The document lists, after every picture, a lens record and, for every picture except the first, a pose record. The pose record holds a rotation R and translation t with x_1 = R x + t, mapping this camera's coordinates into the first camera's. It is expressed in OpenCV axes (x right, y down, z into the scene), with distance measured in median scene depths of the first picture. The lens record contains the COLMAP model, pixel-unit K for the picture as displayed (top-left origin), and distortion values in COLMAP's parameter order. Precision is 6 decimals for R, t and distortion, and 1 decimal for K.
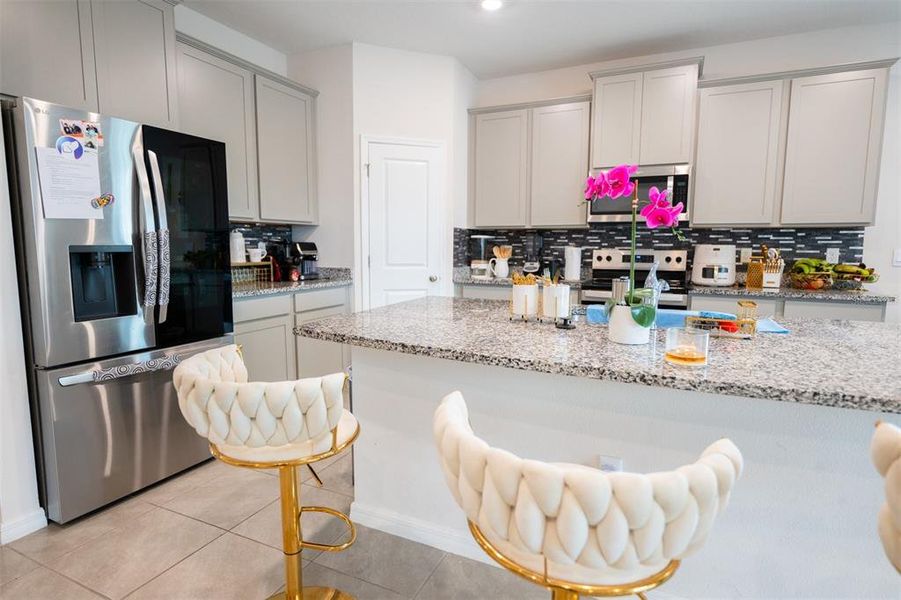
lens RADIAL K [[481.4, 0, 448.9], [0, 481.4, 298.6], [0, 0, 1]] dist [0.001342, -0.000722]
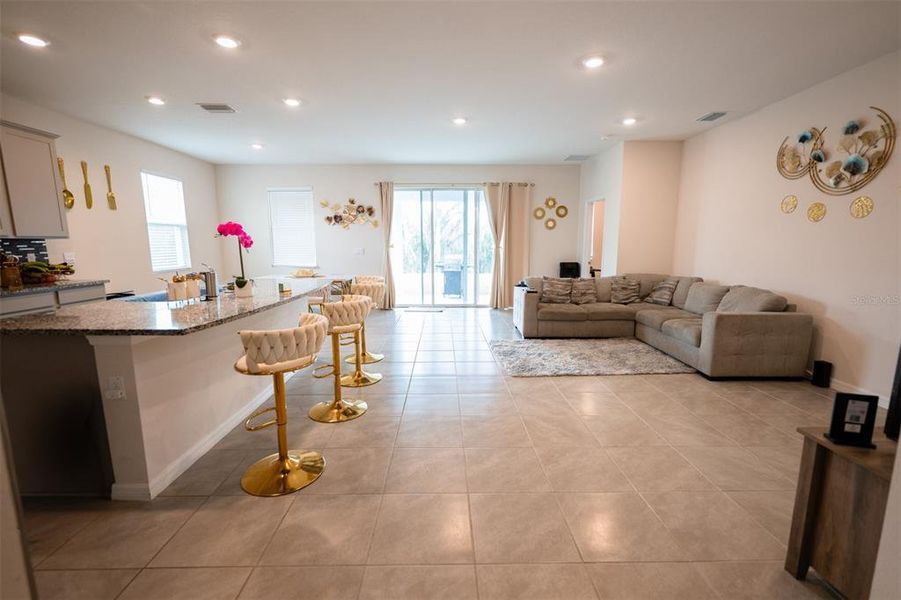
lens RADIAL K [[385.5, 0, 446.5], [0, 385.5, 299.4], [0, 0, 1]] dist [0.002798, -0.000447]
pose [[-0.431138, -0.138088, 0.891657, -0.745214], [0.100455, 0.974730, 0.199526, -0.074813], [-0.896676, 0.175595, -0.406372, 0.378061]]
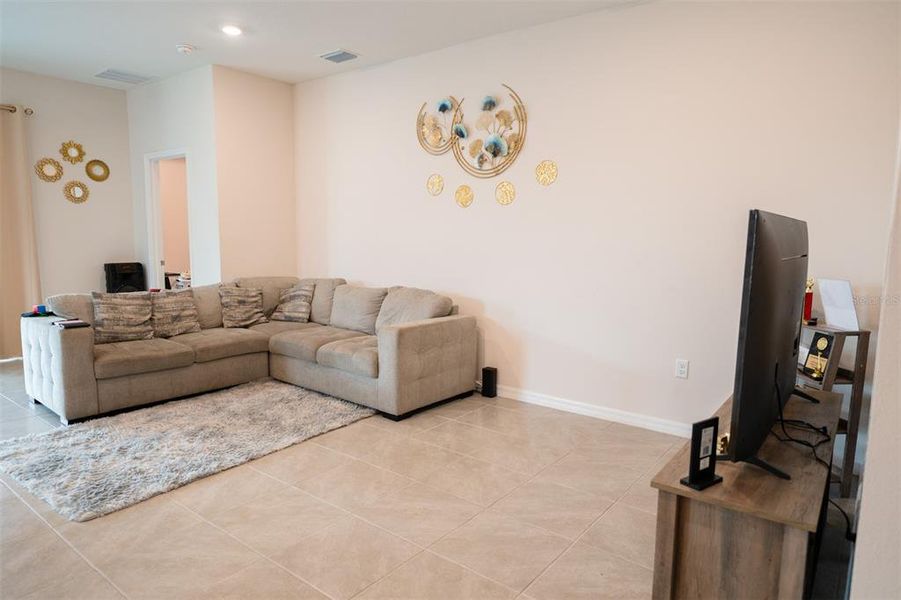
lens RADIAL K [[563.1, 0, 454.1], [0, 563.1, 301.3], [0, 0, 1]] dist [-0.000588, -0.000182]
pose [[-0.974748, -0.045656, 0.218590, -0.499932], [0.005754, 0.973416, 0.228971, -0.058378], [-0.223233, 0.224447, -0.948573, 0.316727]]
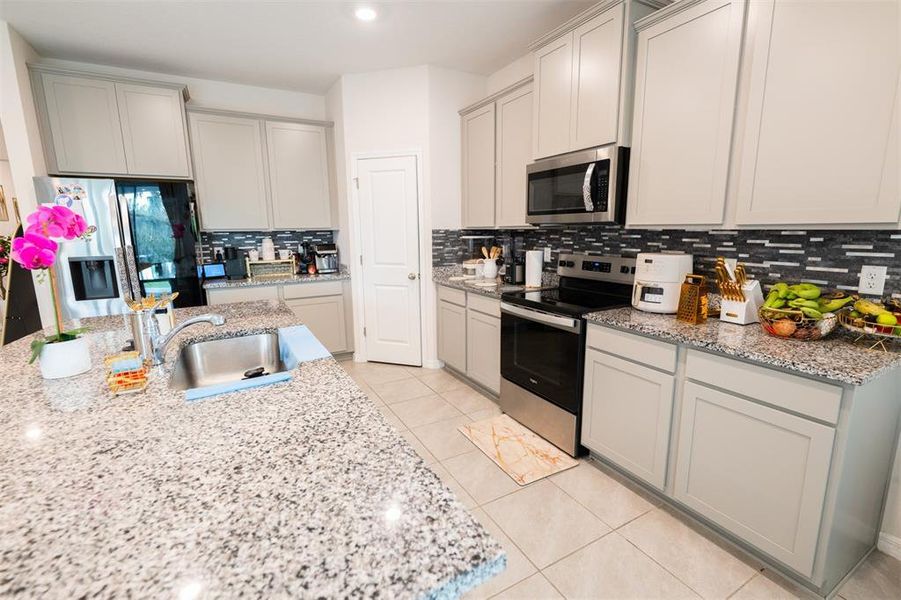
lens RADIAL K [[405.3, 0, 450.9], [0, 405.3, 301.8], [0, 0, 1]] dist [0.002000, -0.001317]
pose [[0.809800, 0.090479, -0.579687, 0.660774], [-0.047971, 0.994940, 0.088280, -0.079588], [0.584742, -0.043681, 0.810043, 0.330141]]
